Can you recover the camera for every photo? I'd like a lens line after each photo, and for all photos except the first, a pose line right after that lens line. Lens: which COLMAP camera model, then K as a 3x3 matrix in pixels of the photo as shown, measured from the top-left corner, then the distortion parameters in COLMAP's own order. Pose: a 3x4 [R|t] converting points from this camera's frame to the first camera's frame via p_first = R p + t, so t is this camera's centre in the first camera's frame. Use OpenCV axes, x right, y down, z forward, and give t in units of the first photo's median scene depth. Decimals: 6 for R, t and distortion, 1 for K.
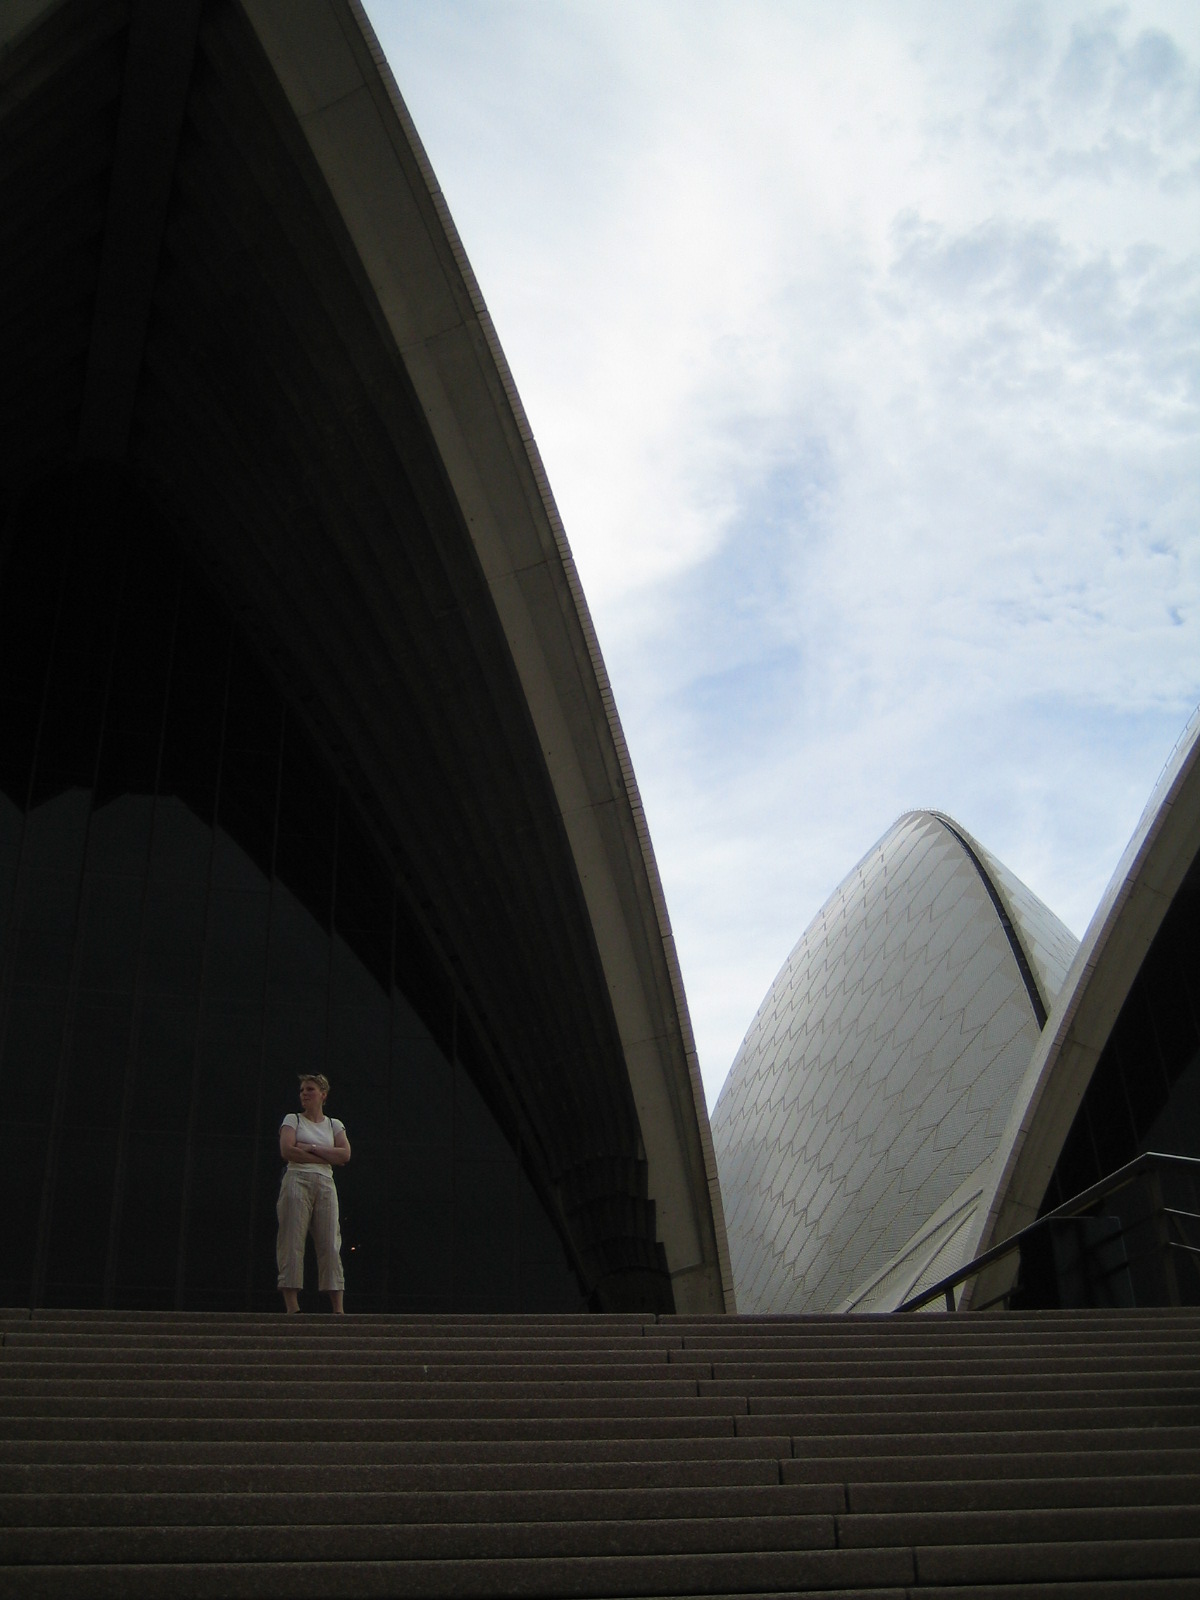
lens RADIAL K [[1686.2, 0, 609.7], [0, 1686.2, 809.5], [0, 0, 1]] dist [-0.114660, 0.000000]
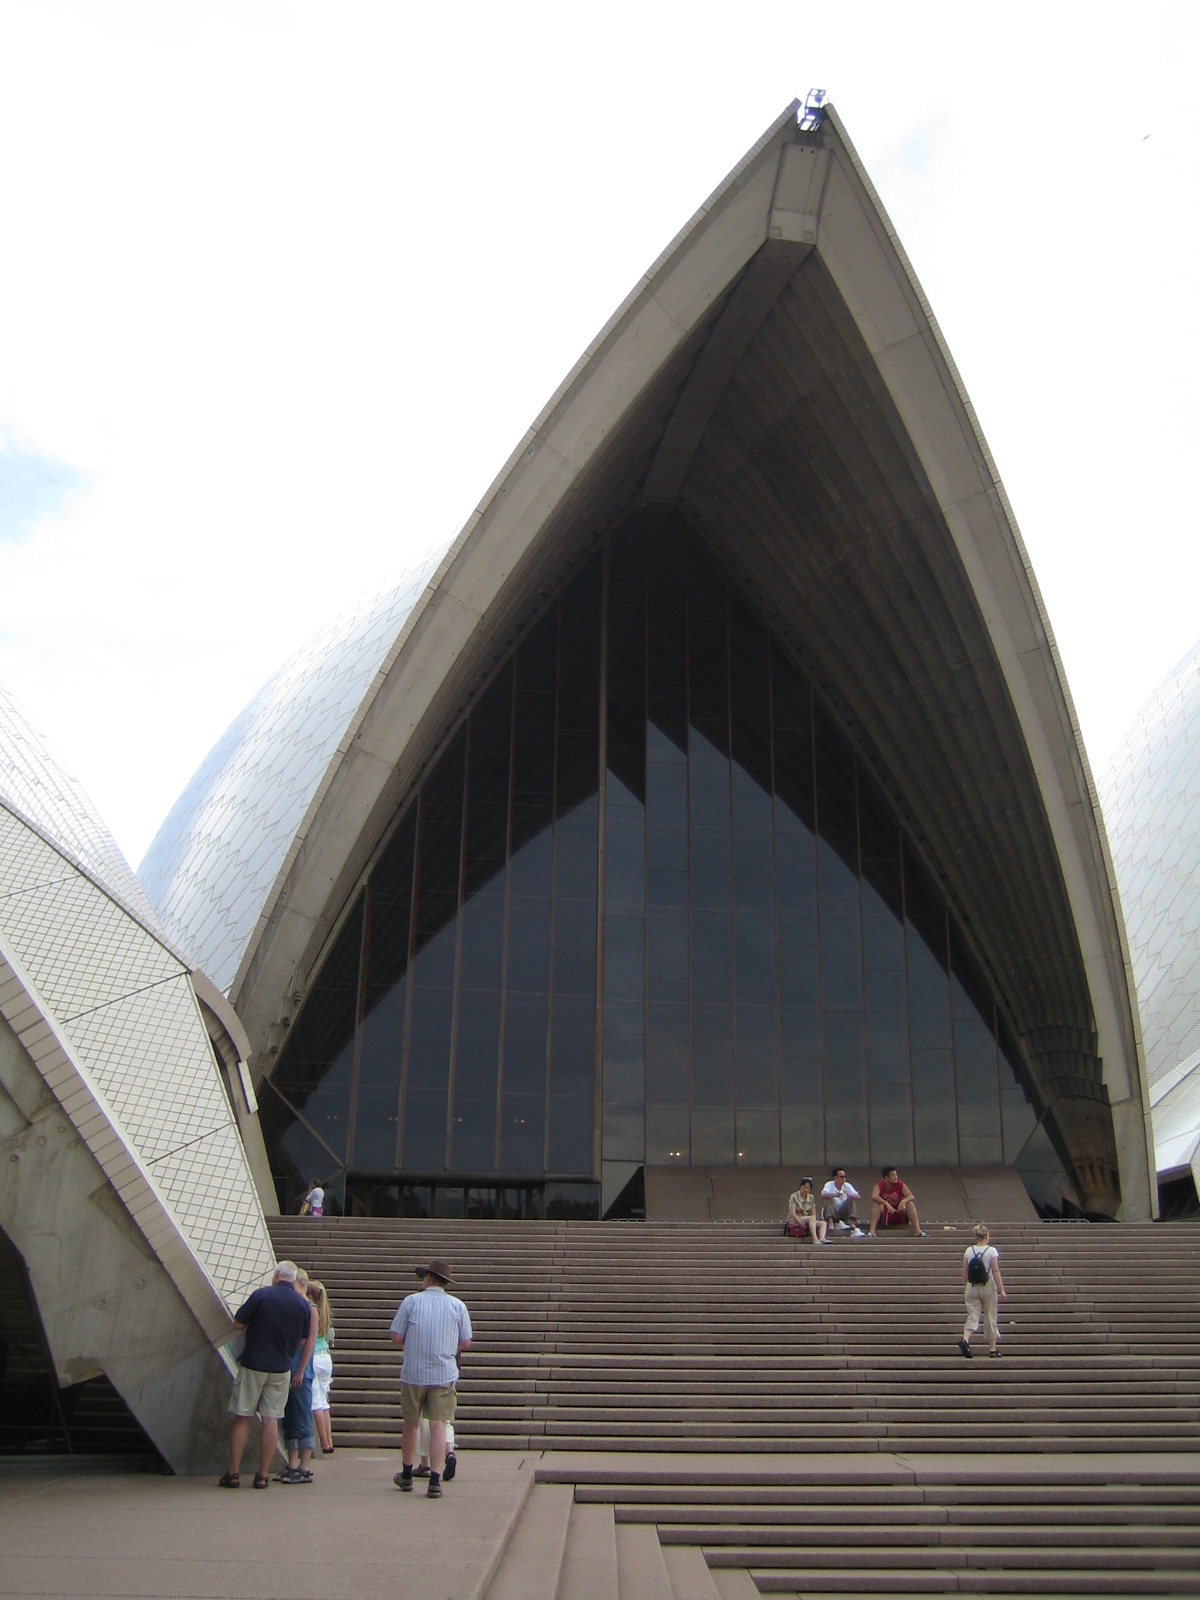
lens RADIAL K [[1686.2, 0, 597.1], [0, 1686.2, 790.6], [0, 0, 1]] dist [-0.114660, 0.000000]
pose [[0.987153, -0.005376, -0.159686, -0.184540], [0.031521, 0.986344, 0.161654, -0.268229], [0.156637, -0.164611, 0.973842, -0.513808]]
